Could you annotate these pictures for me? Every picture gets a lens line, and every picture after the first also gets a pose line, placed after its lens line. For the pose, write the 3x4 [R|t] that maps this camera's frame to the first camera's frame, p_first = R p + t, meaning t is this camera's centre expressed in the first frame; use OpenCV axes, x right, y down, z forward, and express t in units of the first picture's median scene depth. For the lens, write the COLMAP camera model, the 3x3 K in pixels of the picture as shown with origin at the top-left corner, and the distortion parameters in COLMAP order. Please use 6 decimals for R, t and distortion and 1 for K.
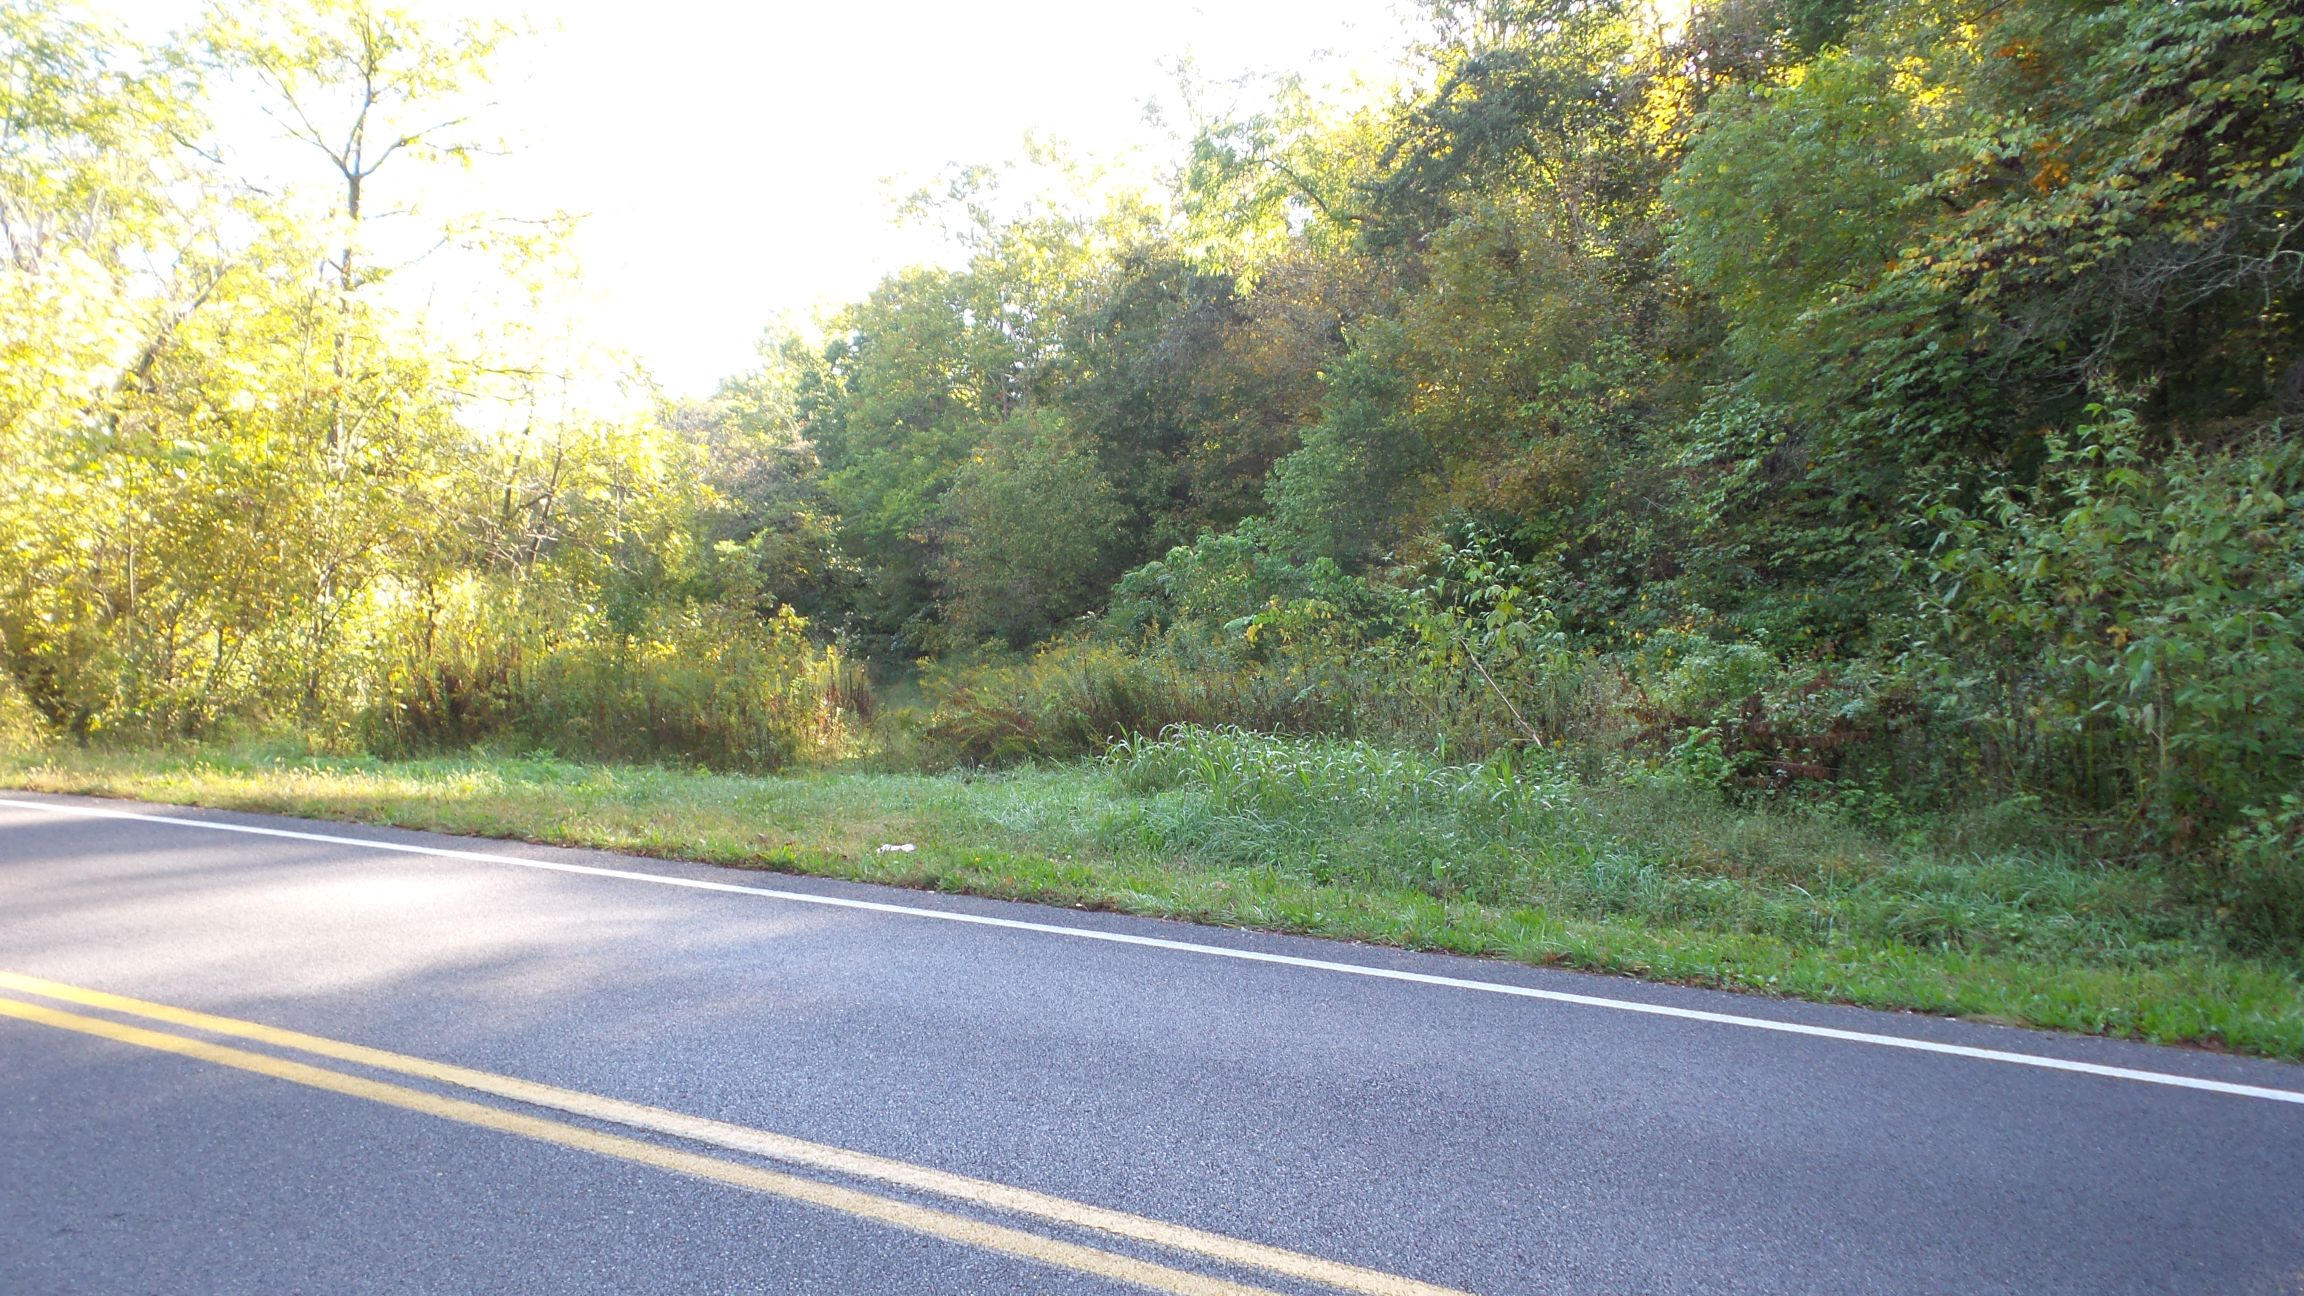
lens RADIAL K [[1609.3, 0, 1160.8], [0, 1609.3, 644.2], [0, 0, 1]] dist [0.003868, 0.004067]
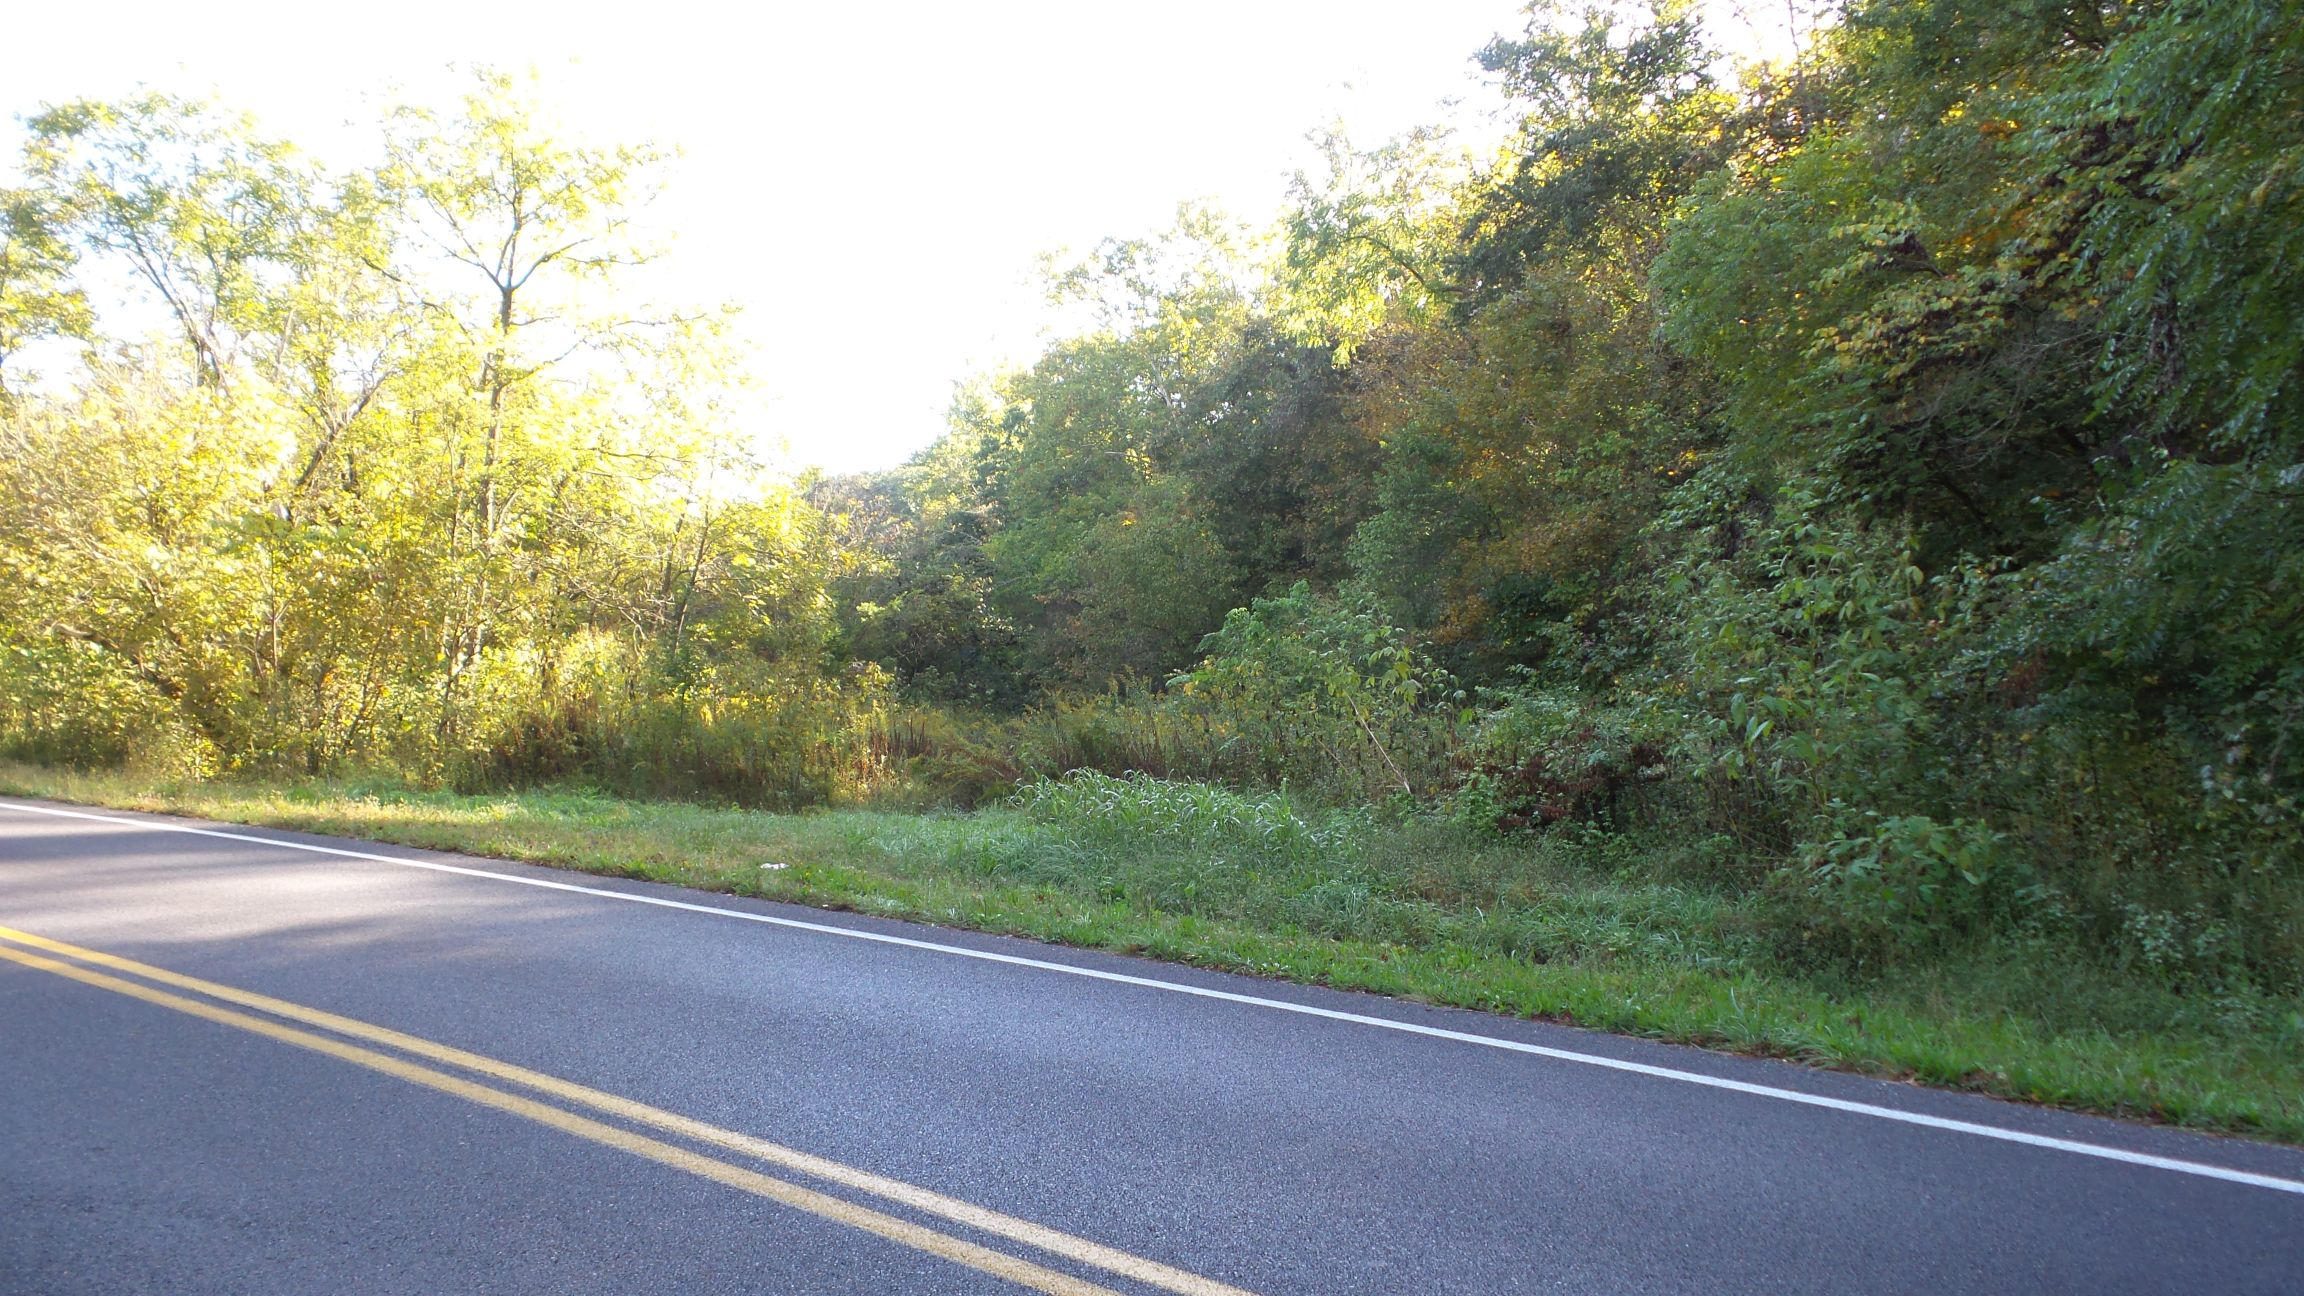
lens RADIAL K [[1609.3, 0, 1160.8], [0, 1609.3, 644.2], [0, 0, 1]] dist [0.003868, 0.004067]
pose [[0.991205, -0.000535, -0.132335, 0.073946], [-0.004082, 0.999392, -0.034614, 0.000144], [0.132273, 0.034850, 0.990600, -0.042461]]
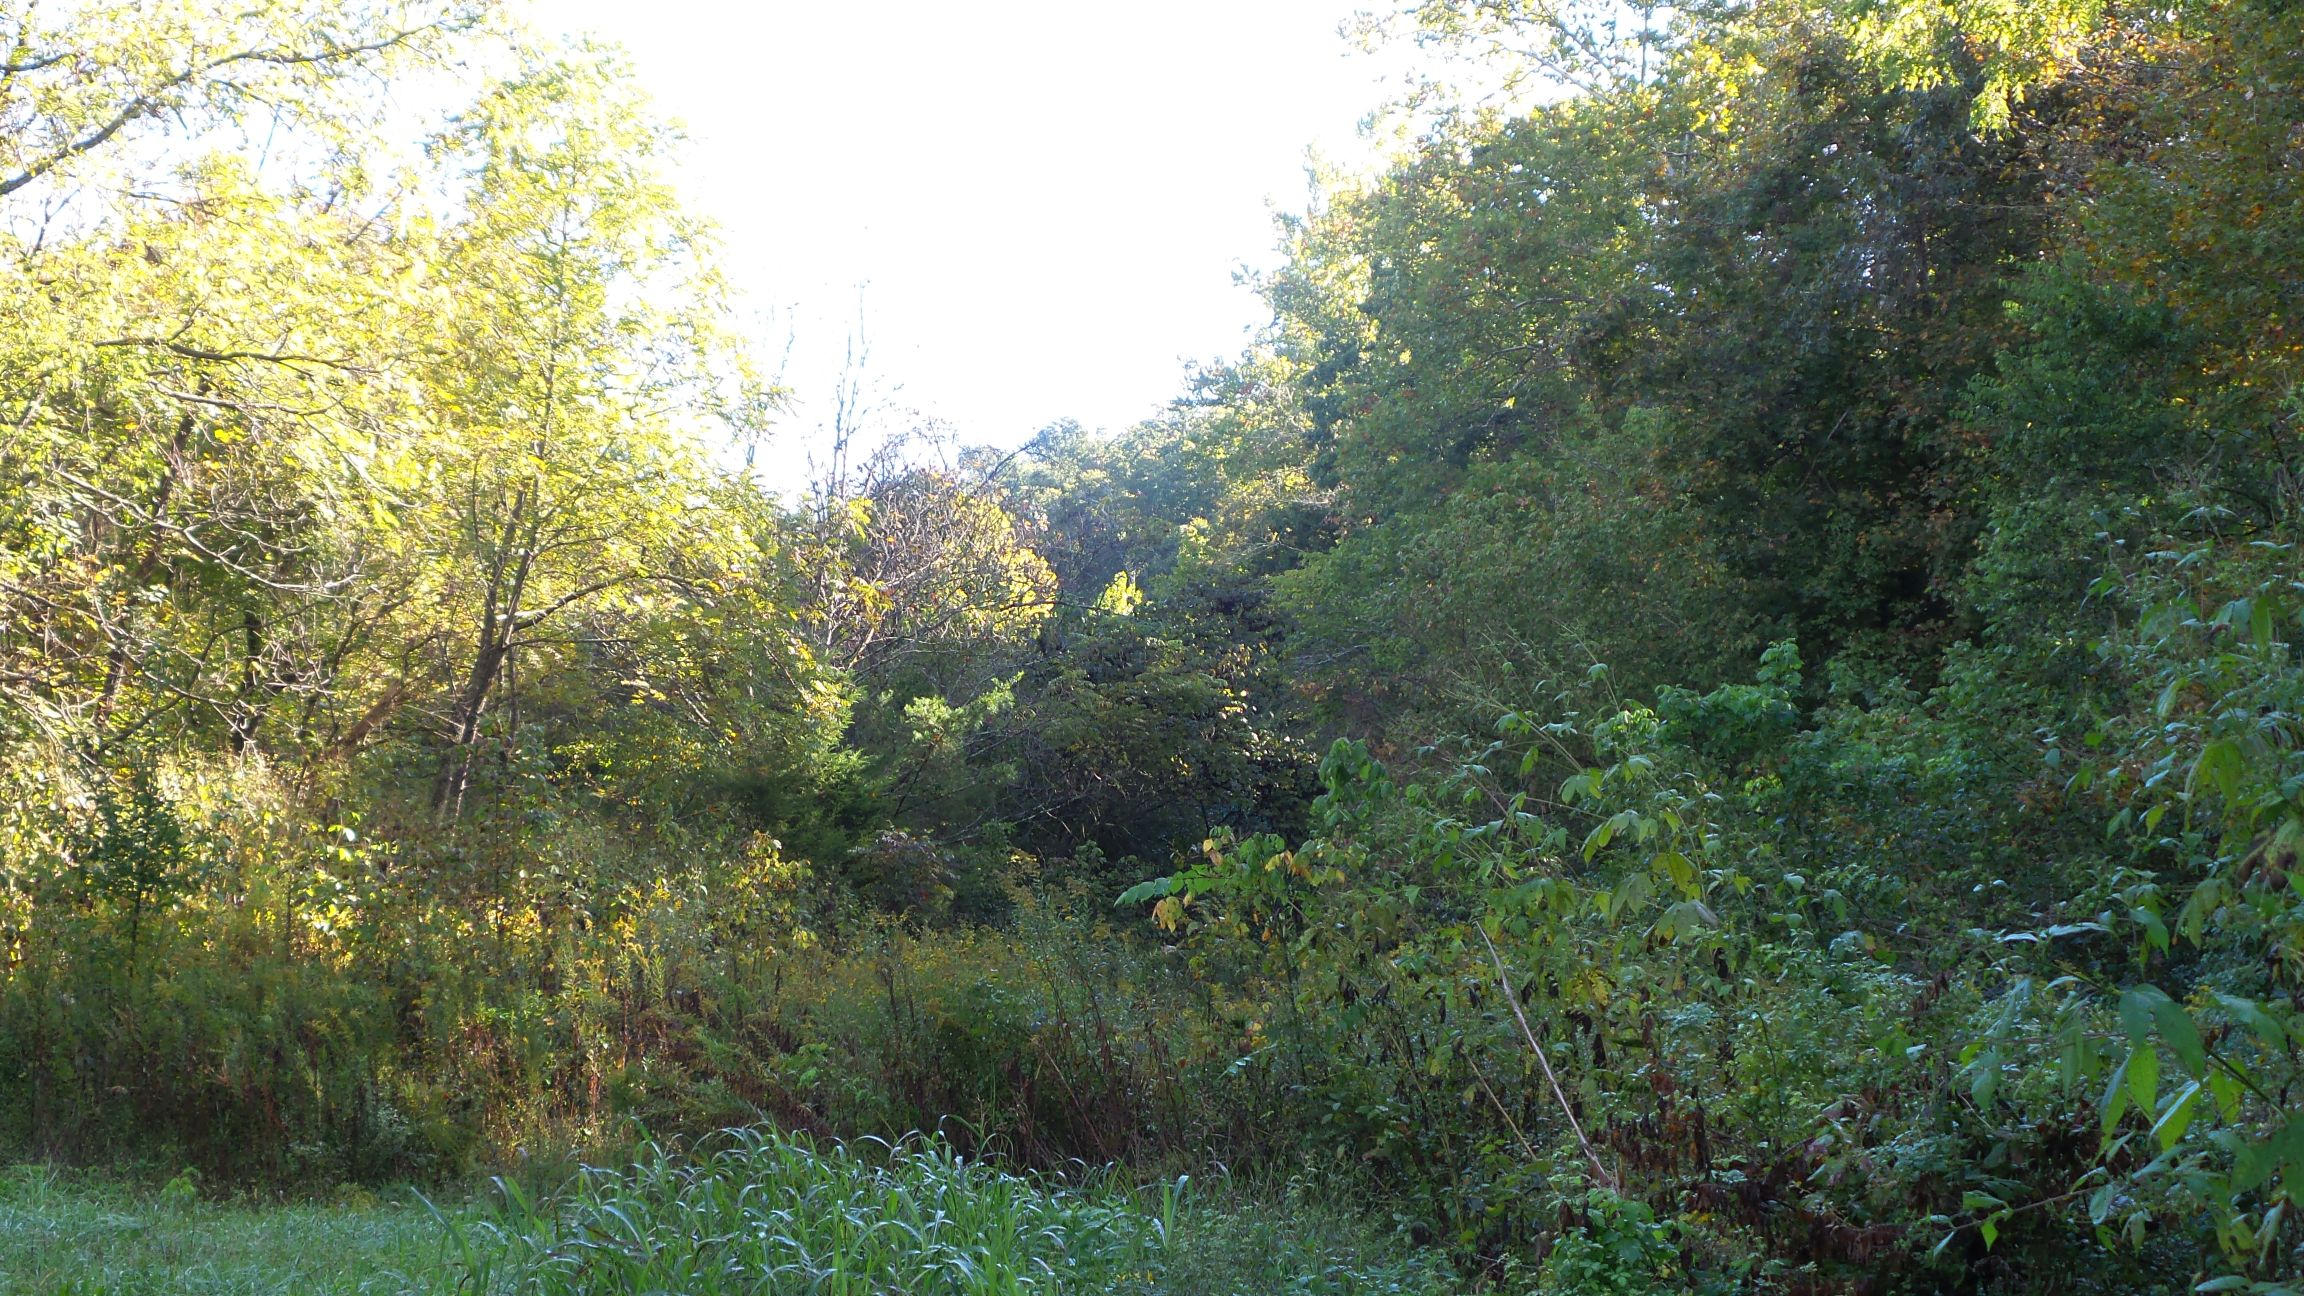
lens RADIAL K [[3469.1, 0, 1193.6], [0, 3469.1, 646.8], [0, 0, 1]] dist [-0.009593, 0.071953]
pose [[0.950478, -0.004522, -0.310757, 0.139334], [-0.019830, 0.996974, -0.075160, -0.003373], [0.310157, 0.077600, 0.947513, 0.053560]]
